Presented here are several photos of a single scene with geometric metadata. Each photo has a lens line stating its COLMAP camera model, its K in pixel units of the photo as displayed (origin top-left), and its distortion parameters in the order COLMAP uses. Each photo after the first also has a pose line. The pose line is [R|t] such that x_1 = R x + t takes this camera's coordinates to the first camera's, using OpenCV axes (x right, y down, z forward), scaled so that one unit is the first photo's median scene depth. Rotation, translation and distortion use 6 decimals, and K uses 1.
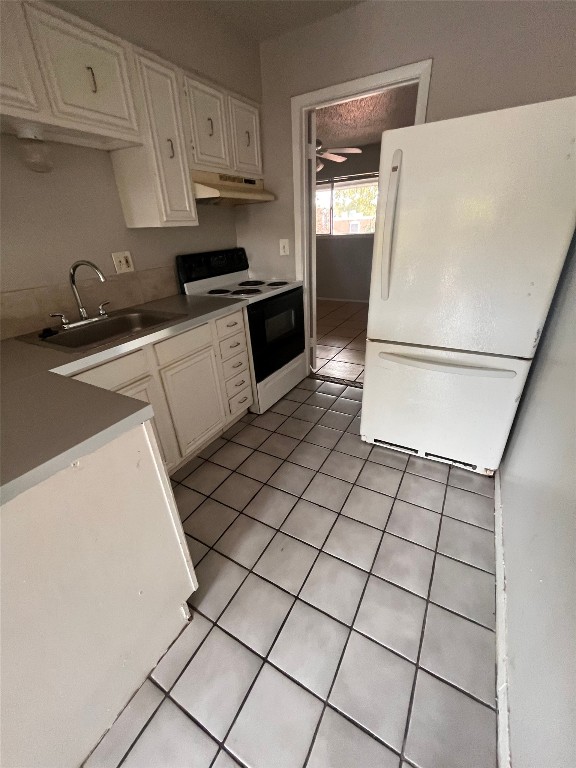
lens RADIAL K [[311.2, 0, 289.0], [0, 311.2, 383.7], [0, 0, 1]] dist [-0.002819, -0.000373]
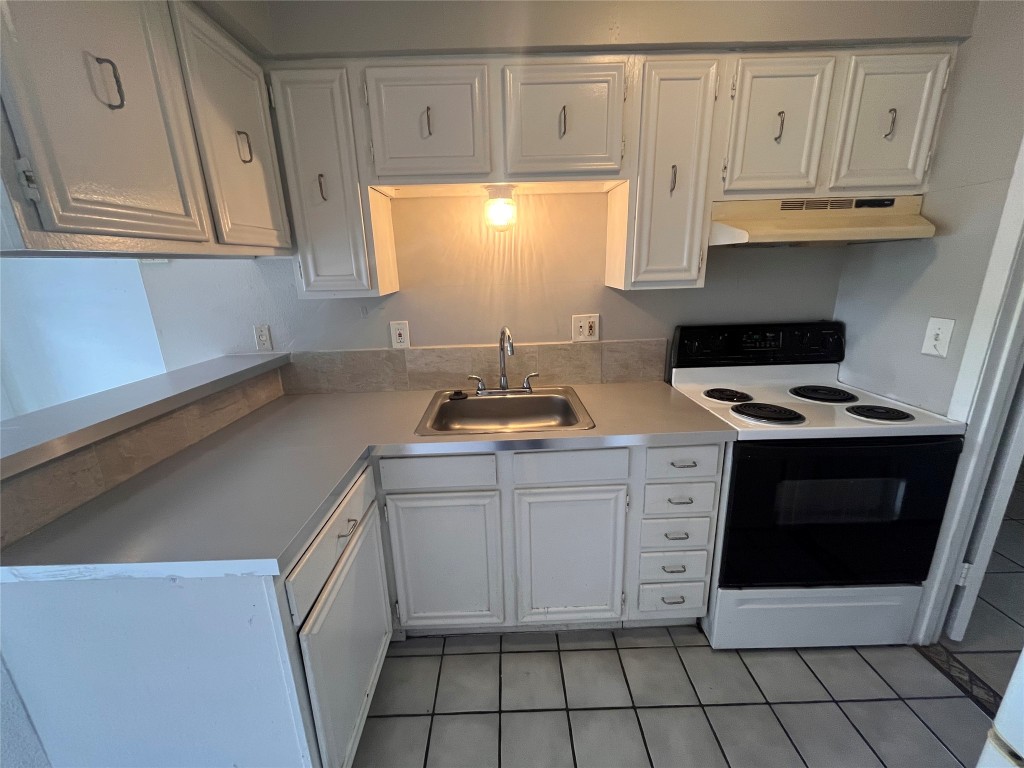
lens RADIAL K [[415.0, 0, 511.4], [0, 415.0, 385.3], [0, 0, 1]] dist [-0.002819, -0.000373]
pose [[0.506510, 0.258975, -0.822423, 0.193248], [-0.382790, 0.922218, 0.054648, -0.212816], [0.772605, 0.287136, 0.566246, 0.287221]]
